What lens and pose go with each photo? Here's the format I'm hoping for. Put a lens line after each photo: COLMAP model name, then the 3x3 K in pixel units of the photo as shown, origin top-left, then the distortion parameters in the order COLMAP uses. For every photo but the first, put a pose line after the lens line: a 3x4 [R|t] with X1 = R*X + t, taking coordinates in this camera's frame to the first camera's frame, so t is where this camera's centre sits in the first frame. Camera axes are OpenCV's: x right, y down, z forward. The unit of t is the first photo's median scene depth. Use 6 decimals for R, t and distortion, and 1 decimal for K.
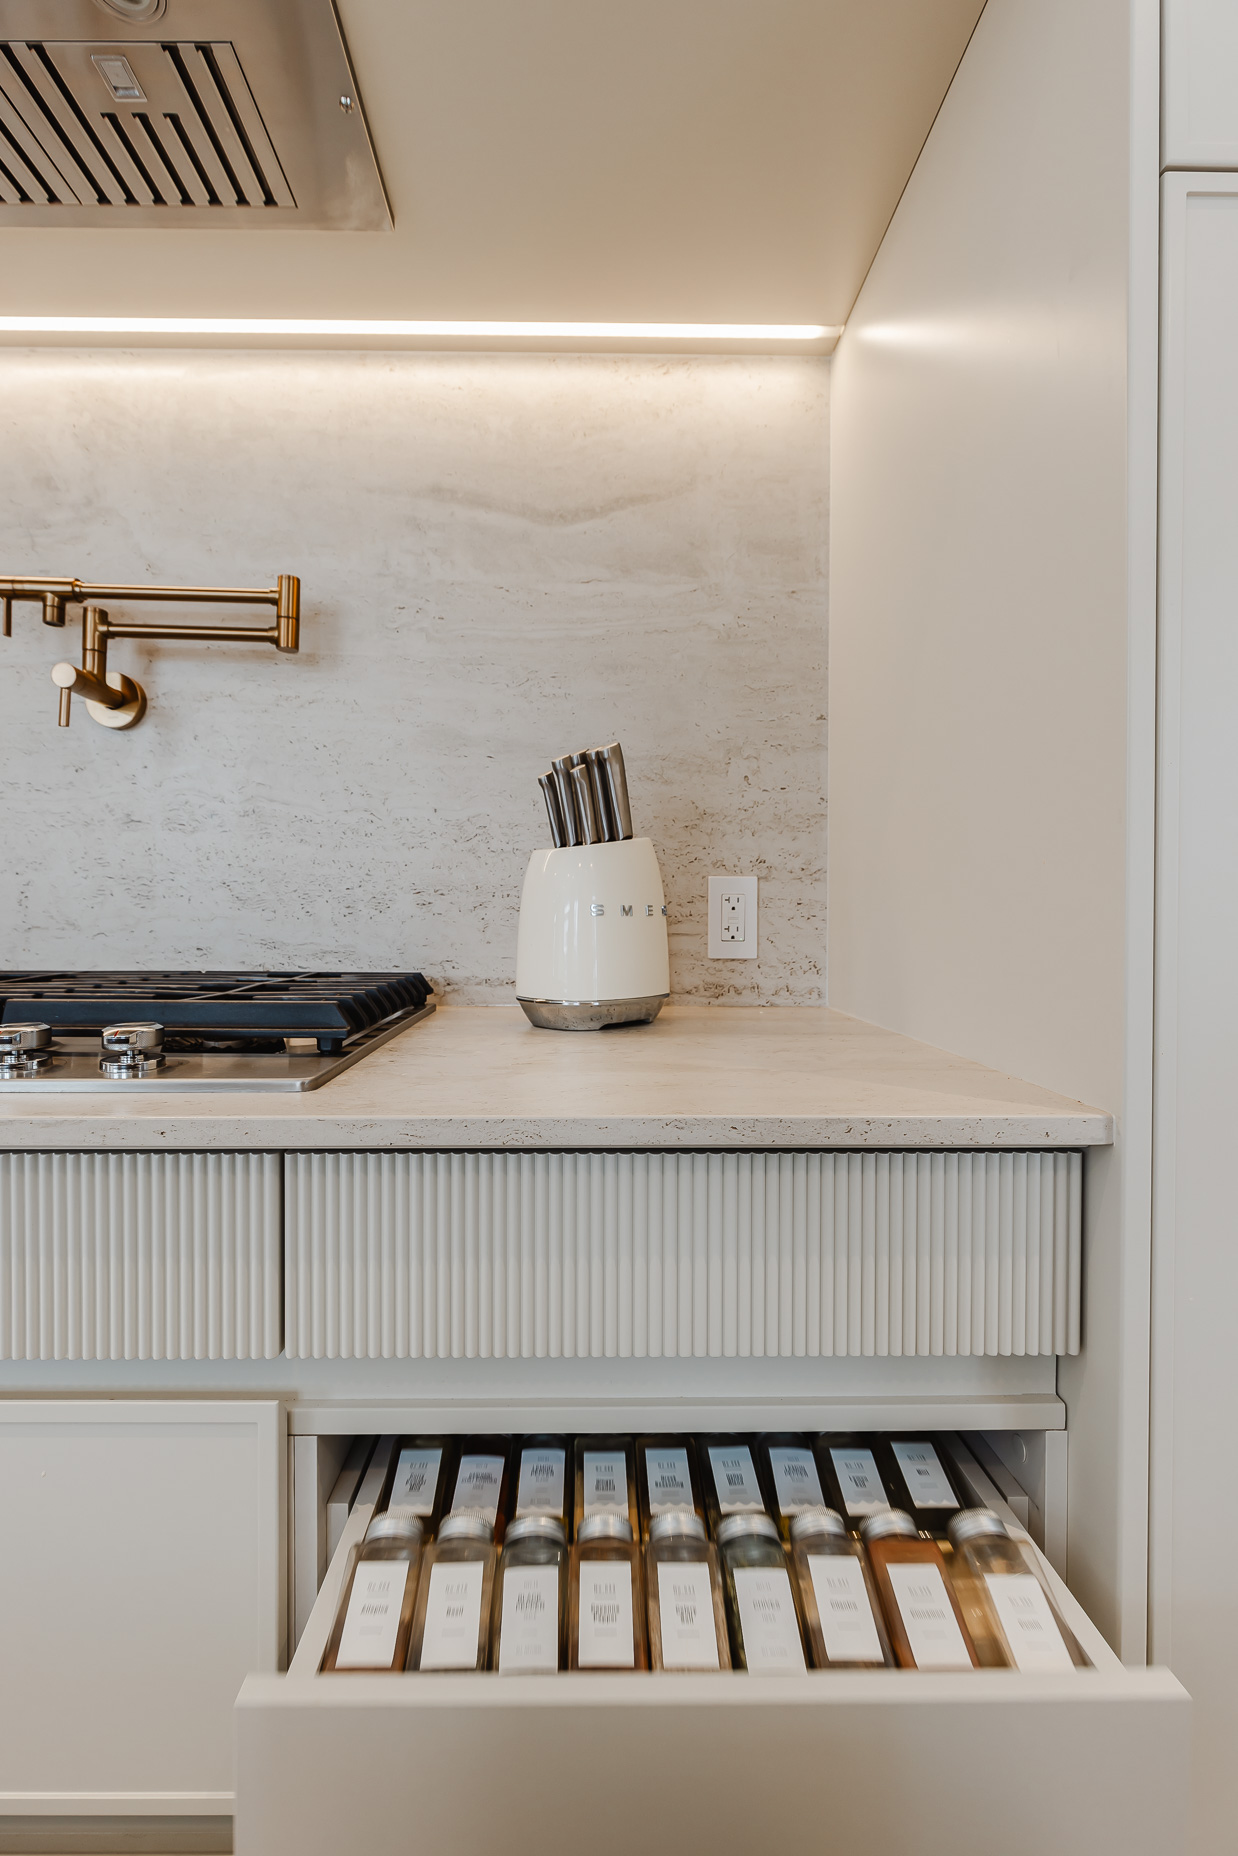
lens RADIAL K [[824.4, 0, 606.3], [0, 824.4, 926.8], [0, 0, 1]] dist [0.001097, -0.000672]
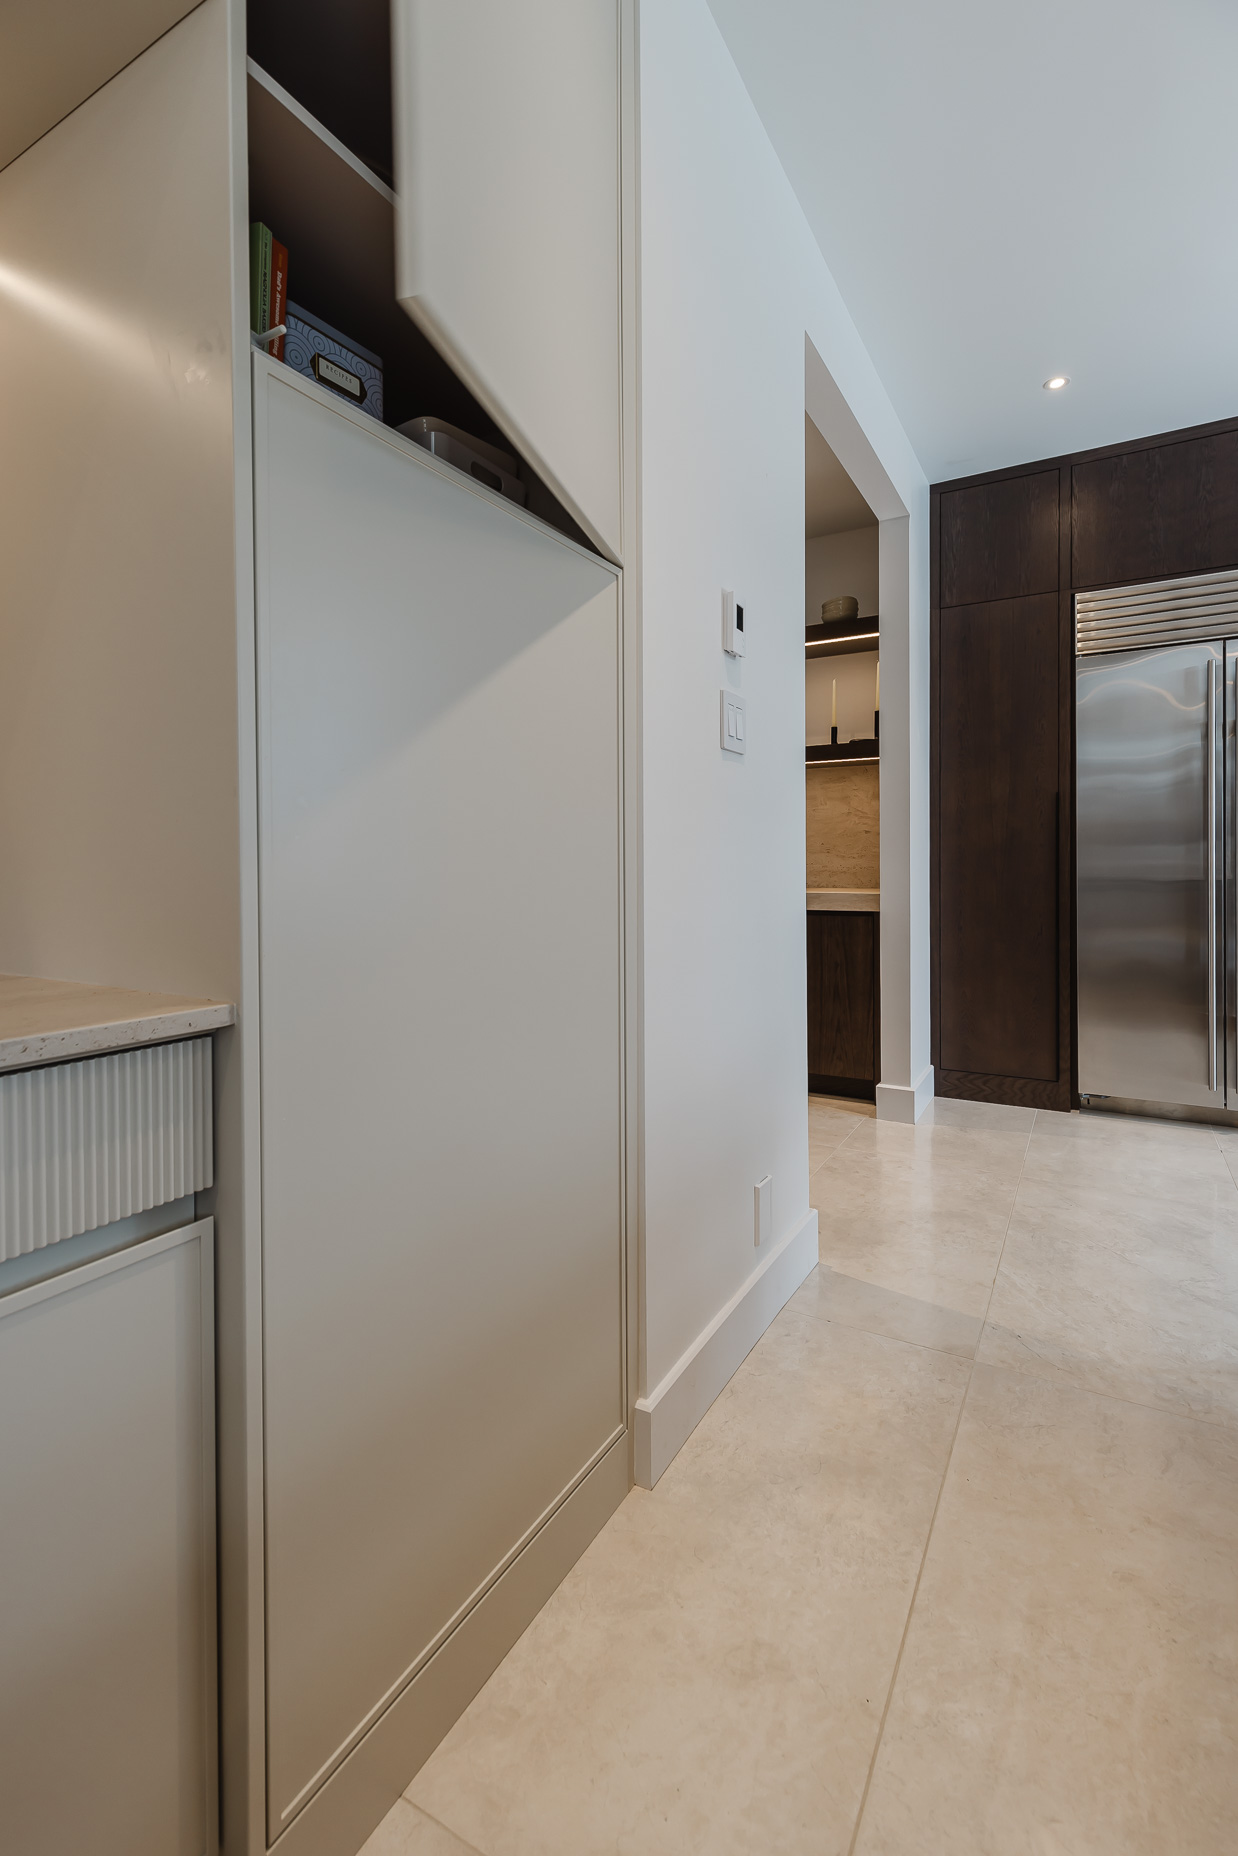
lens RADIAL K [[824.4, 0, 594.5], [0, 824.4, 877.8], [0, 0, 1]] dist [0.001097, -0.000672]
pose [[0.539873, -0.017664, 0.841561, -0.108637], [0.018200, 0.999791, 0.009309, 0.005443], [-0.841550, 0.010291, 0.540081, -0.130720]]
